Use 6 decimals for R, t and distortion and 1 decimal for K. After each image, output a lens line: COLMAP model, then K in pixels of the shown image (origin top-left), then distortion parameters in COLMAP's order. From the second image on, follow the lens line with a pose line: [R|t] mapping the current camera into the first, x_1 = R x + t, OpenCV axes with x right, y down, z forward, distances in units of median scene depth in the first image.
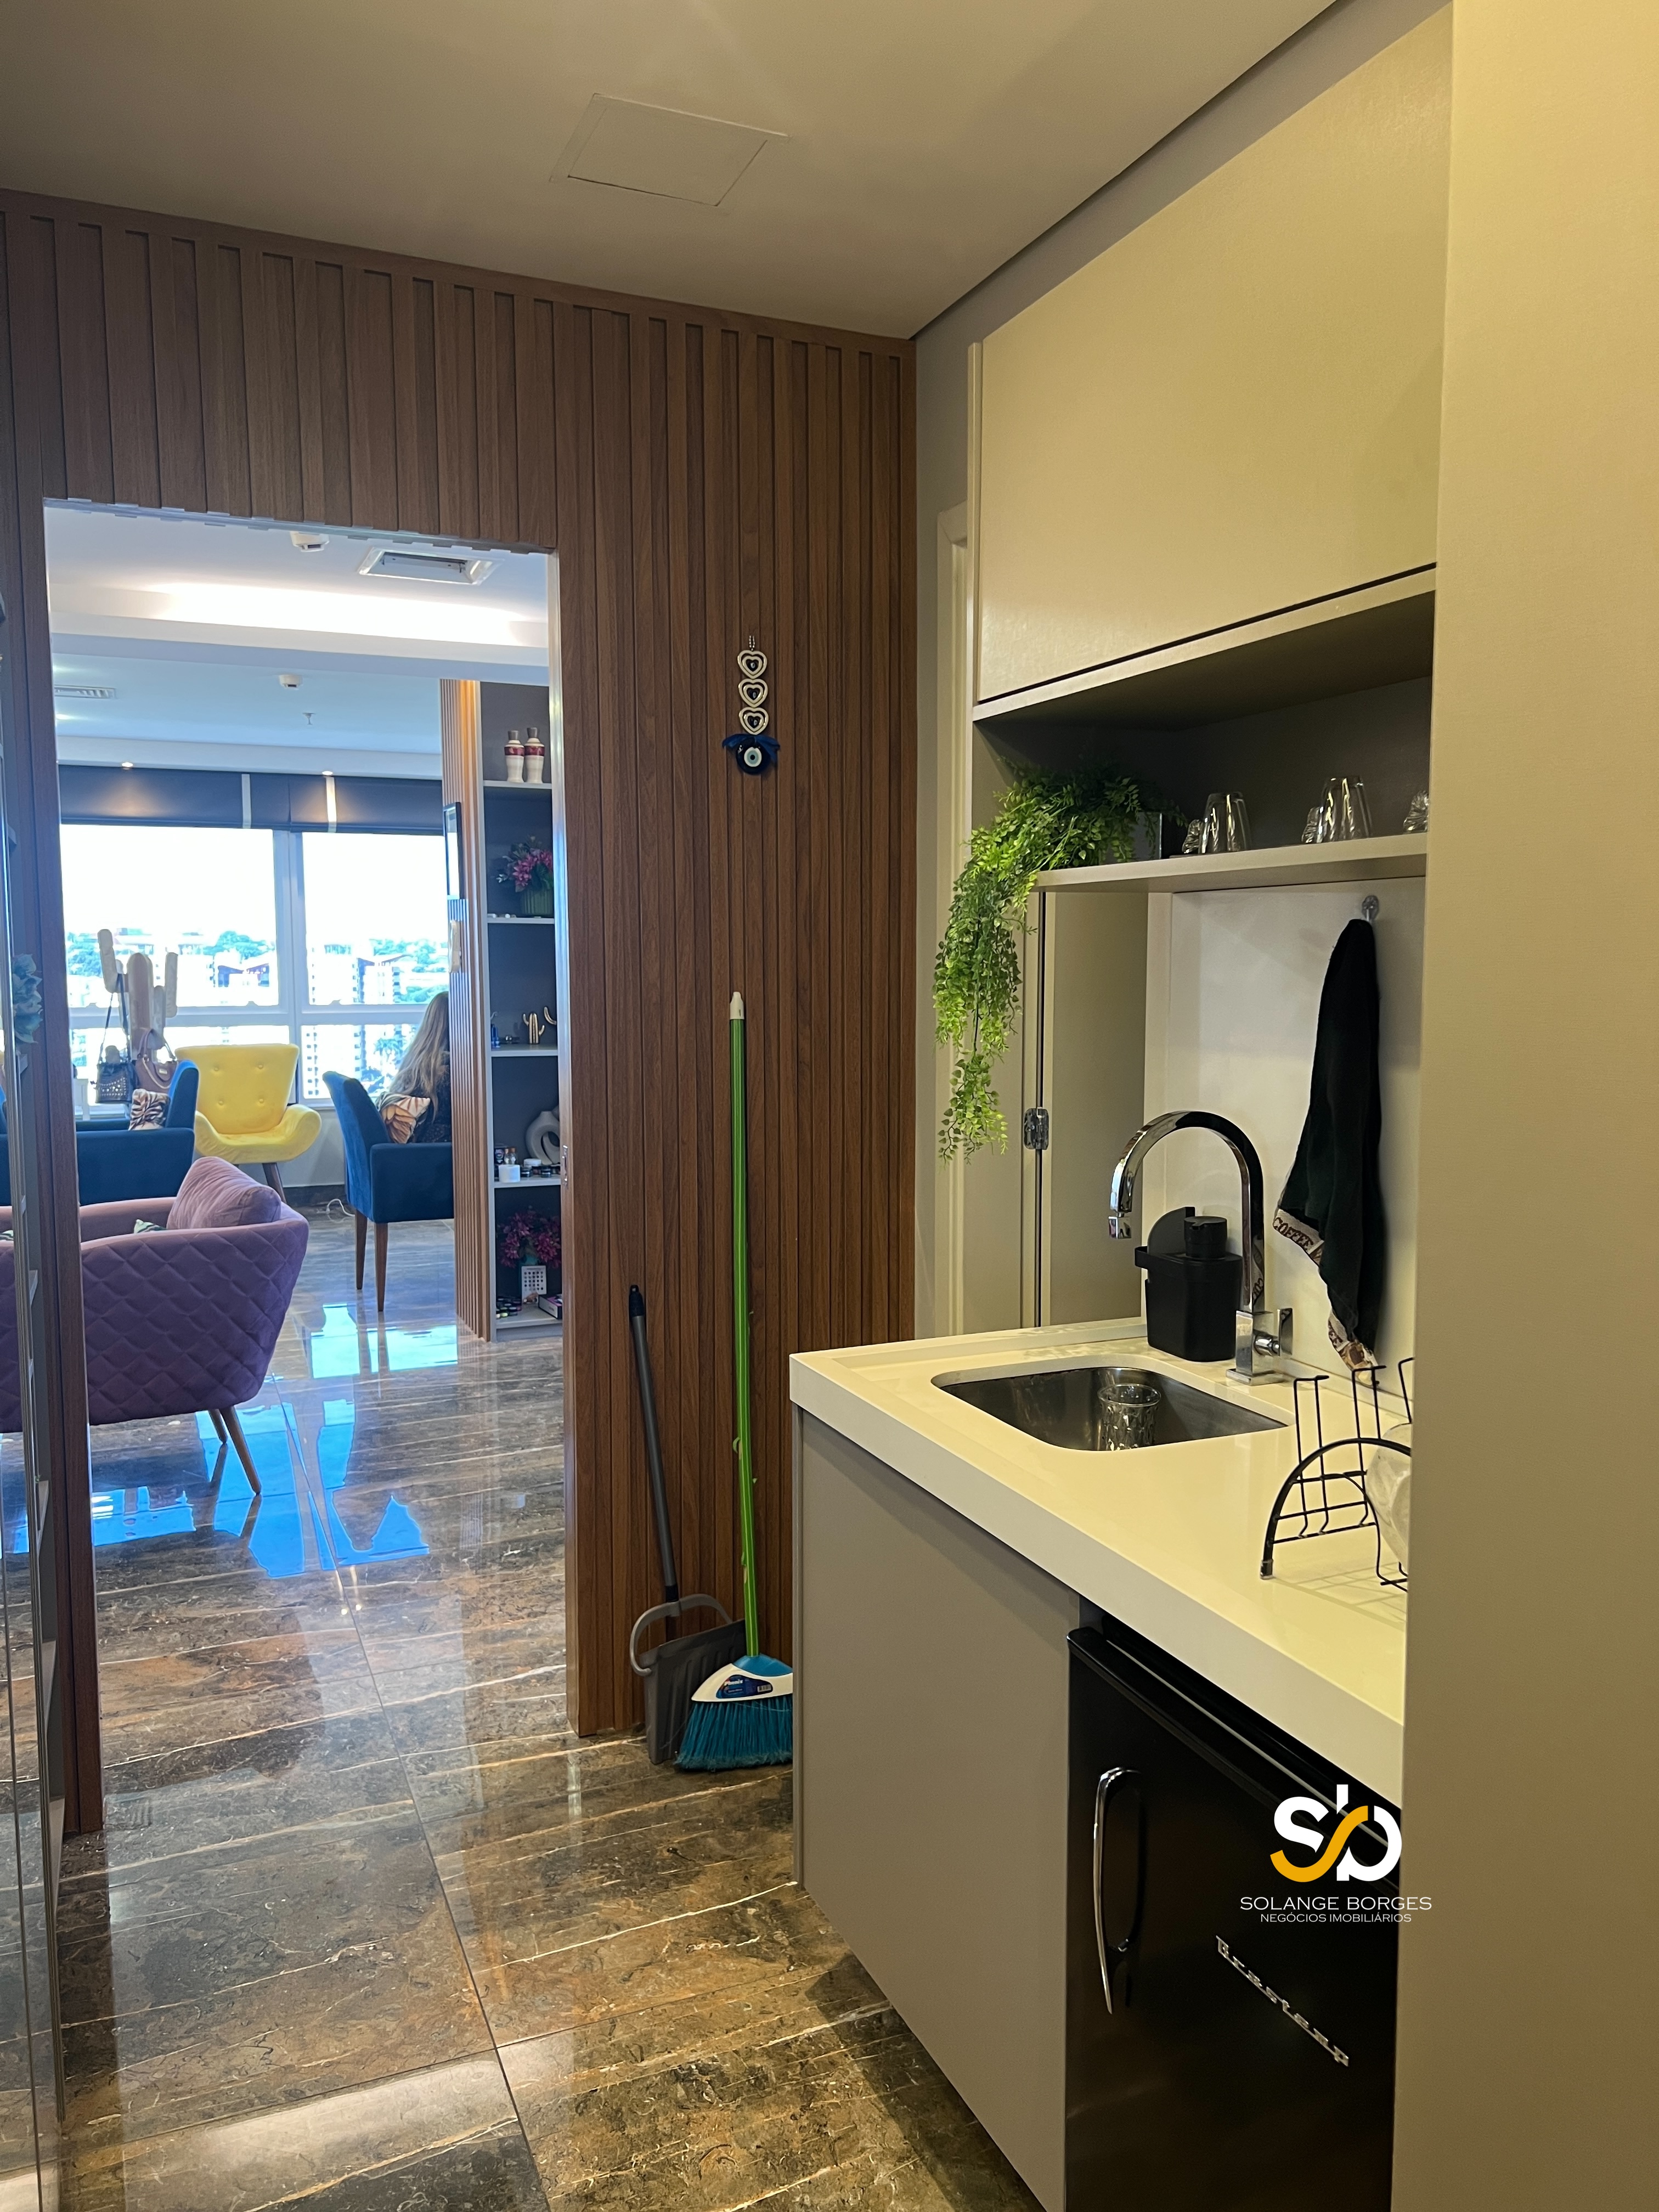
lens RADIAL K [[1659.1, 0, 847.6], [0, 1659.1, 1111.5], [0, 0, 1]] dist [0.062458, -0.068400]
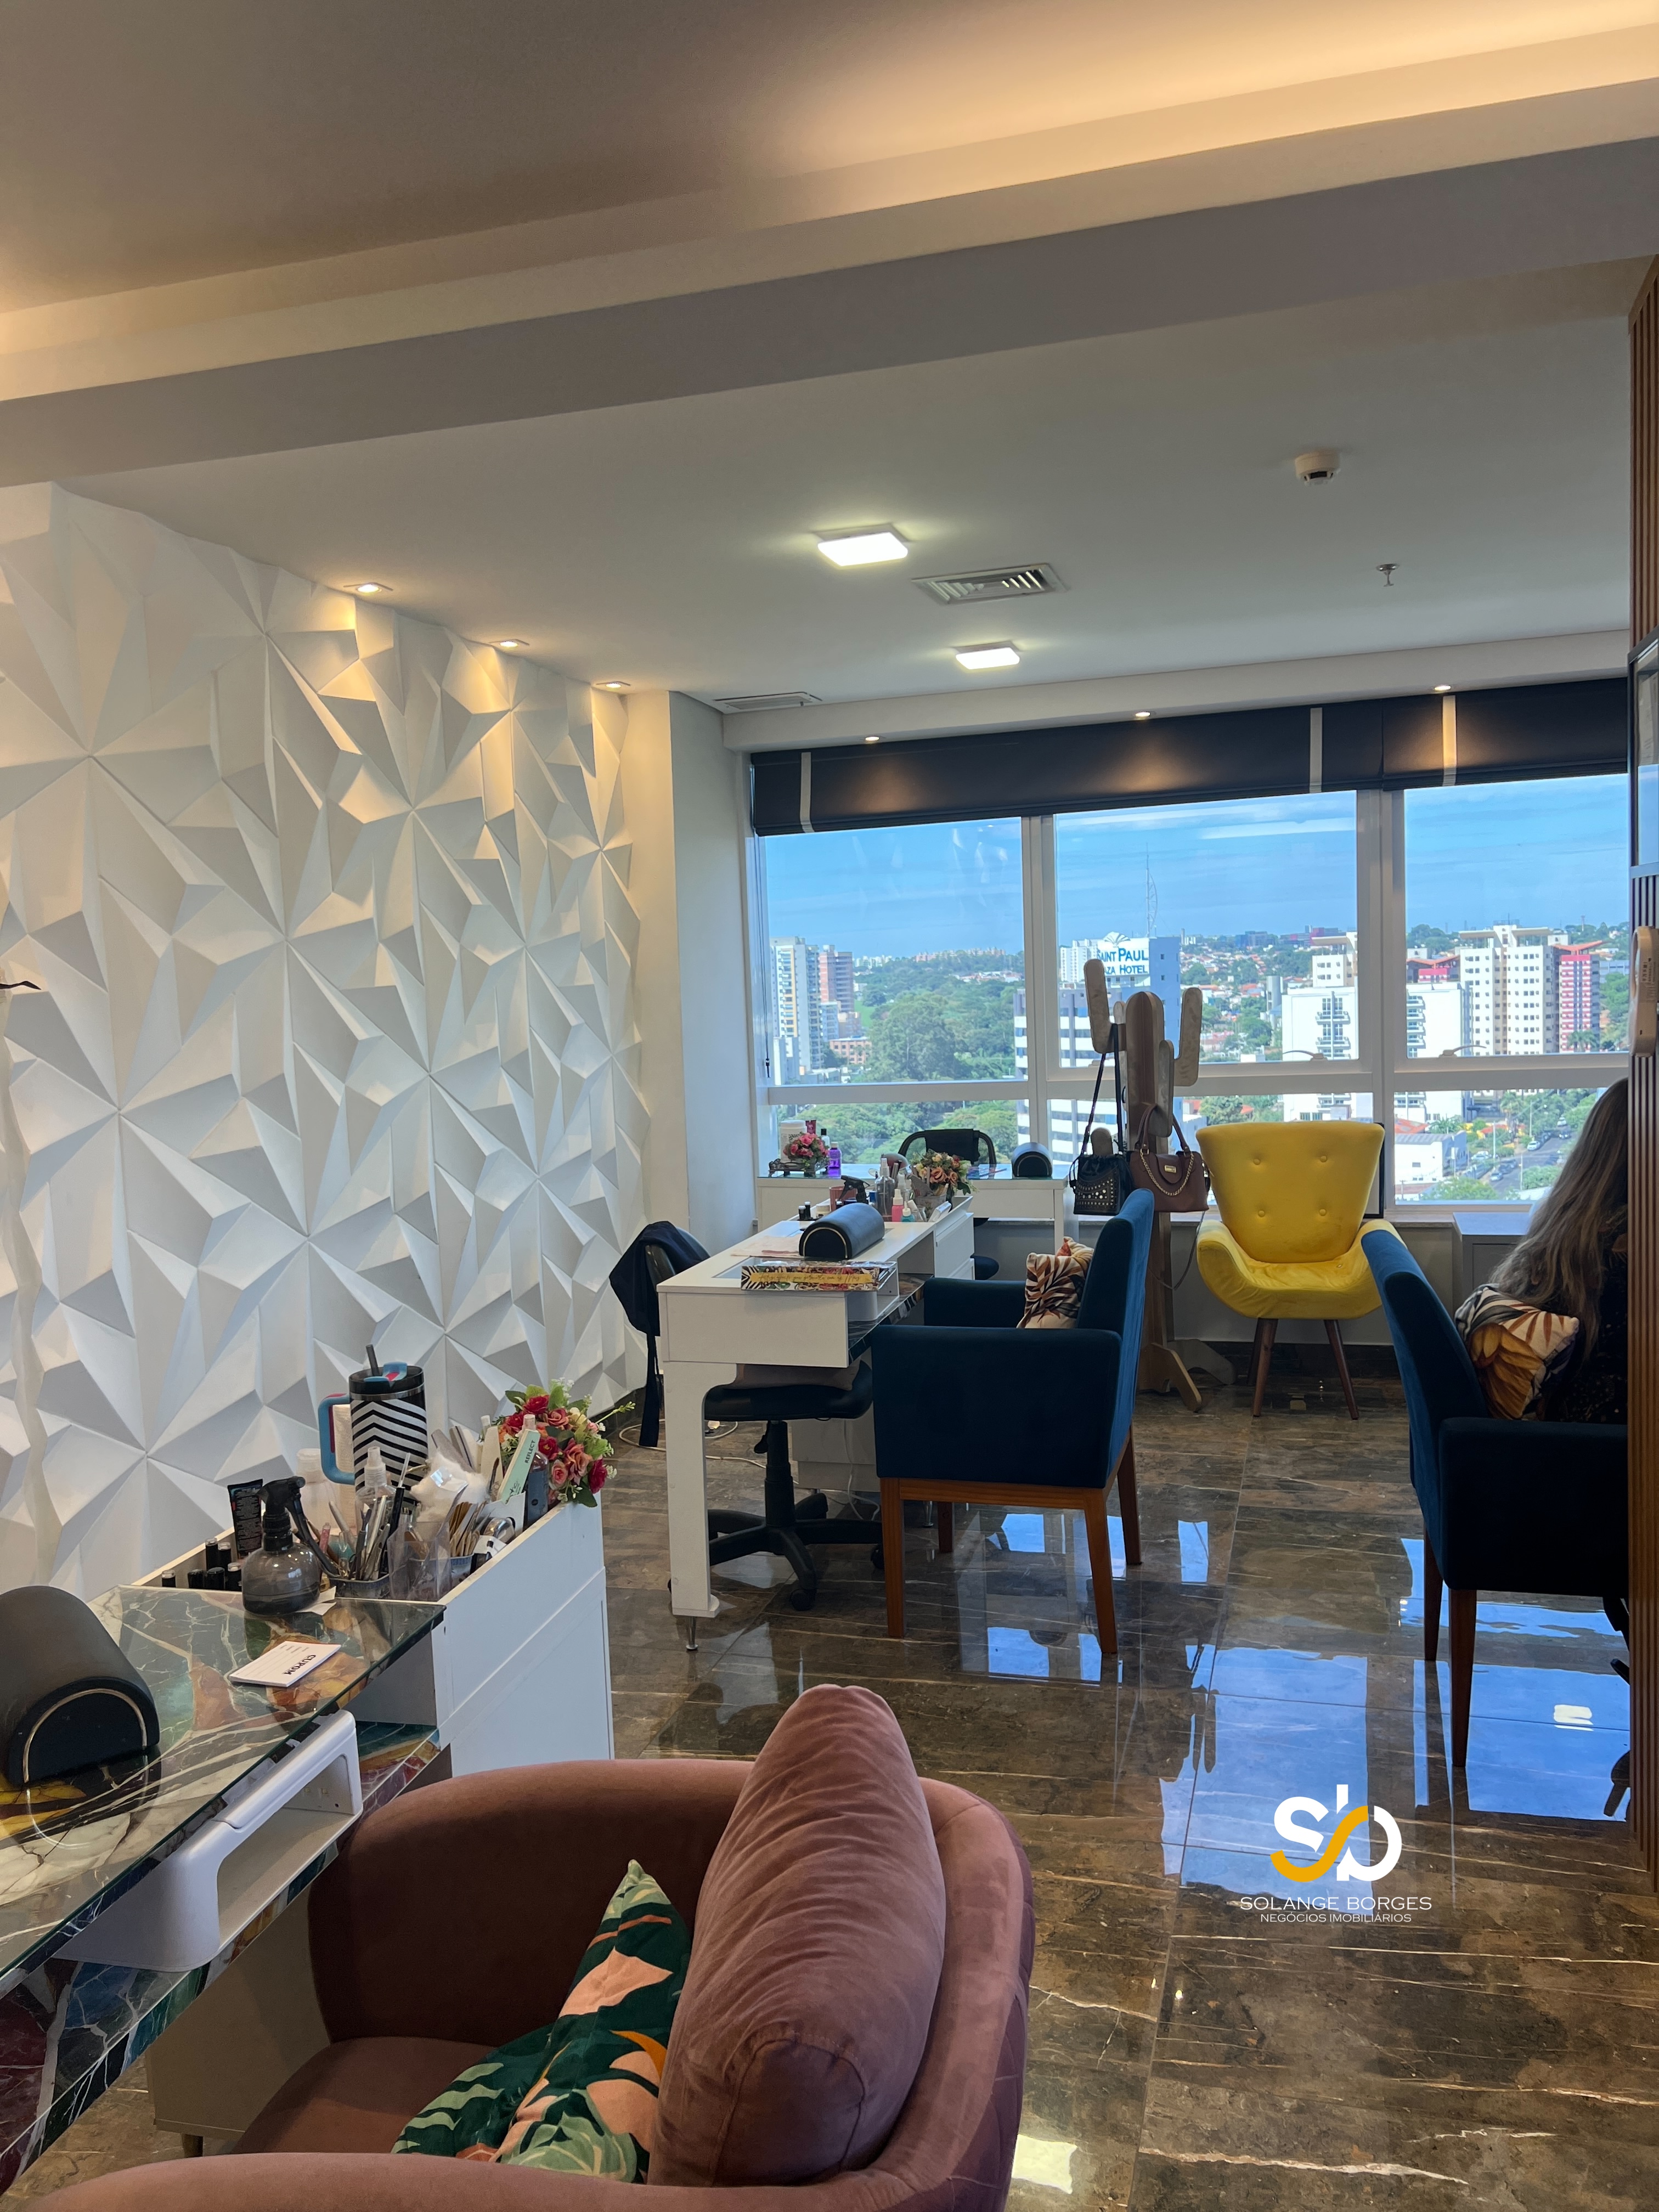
lens RADIAL K [[1659.1, 0, 841.0], [0, 1659.1, 1122.5], [0, 0, 1]] dist [0.062458, -0.068400]
pose [[0.774052, 0.026333, -0.632575, -0.119948], [-0.020107, 0.999653, 0.017010, -0.065610], [0.632803, -0.000447, 0.774313, 0.522426]]
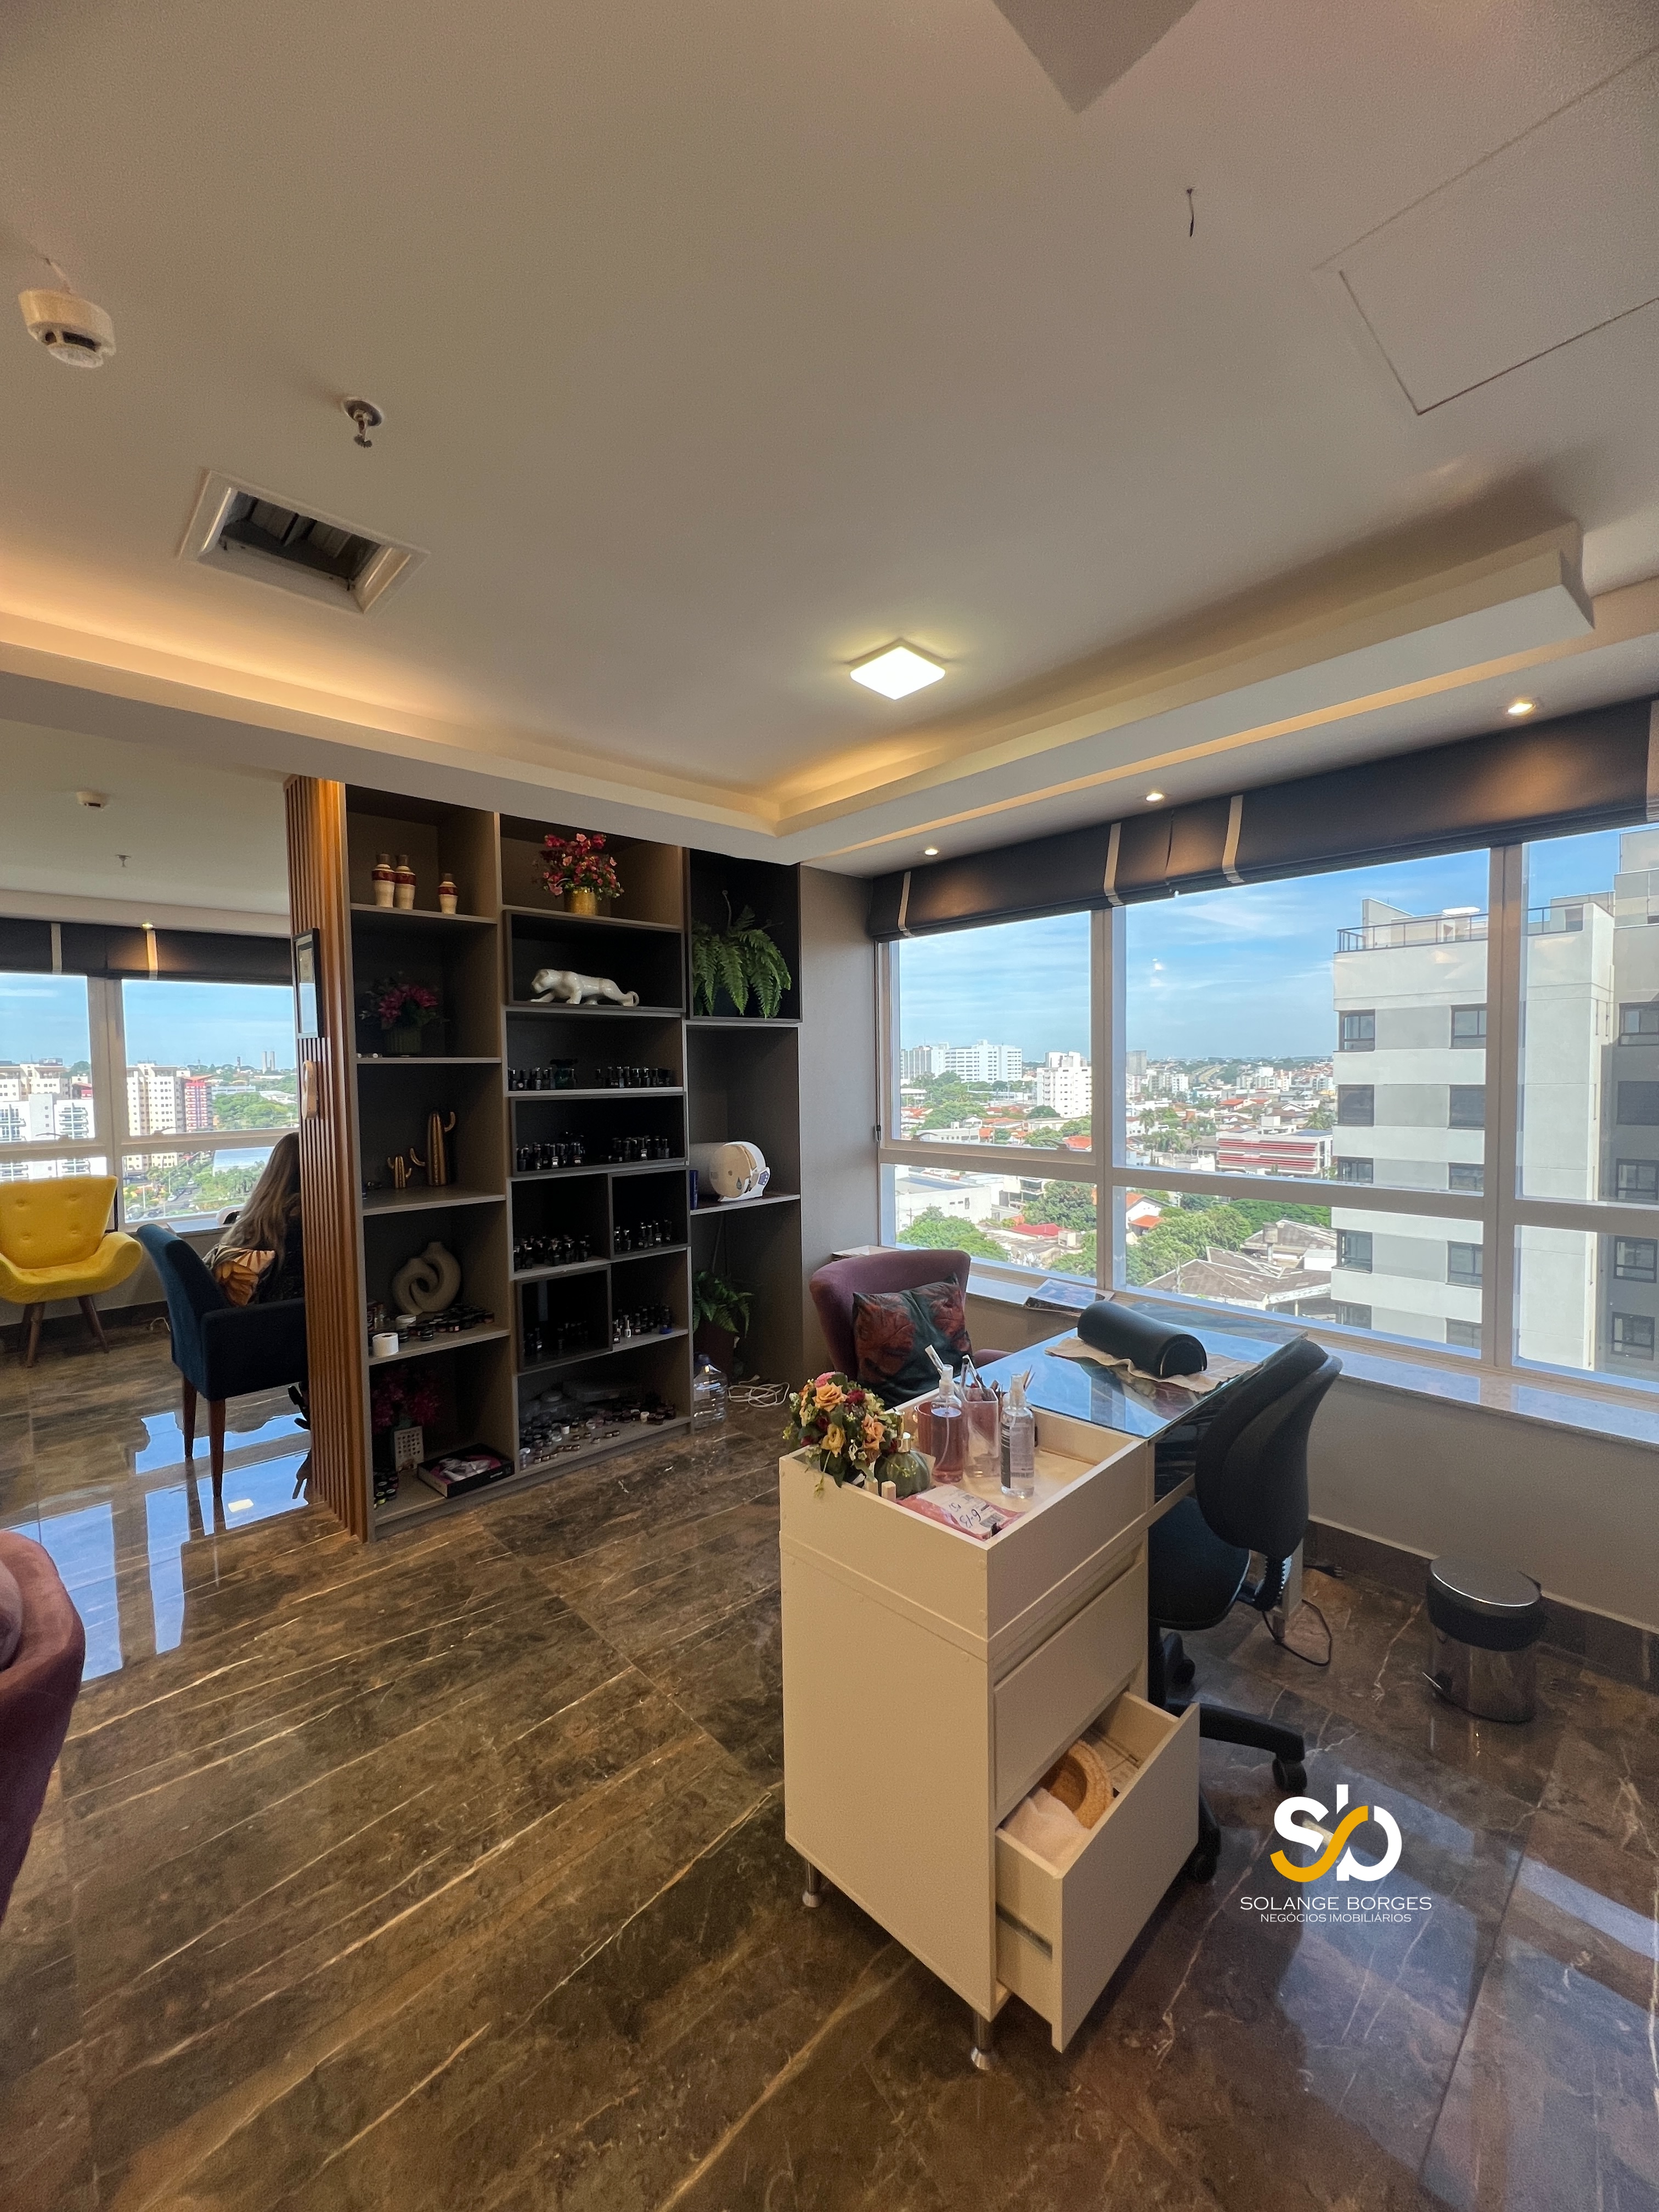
lens RADIAL K [[888.4, 0, 829.9], [0, 888.4, 1107.0], [0, 0, 1]] dist [-0.002336, 0.001572]
pose [[0.940231, -0.026958, 0.339469, -0.126641], [0.044445, 0.998049, -0.043843, -0.052959], [-0.337625, 0.056310, 0.939595, 0.428025]]
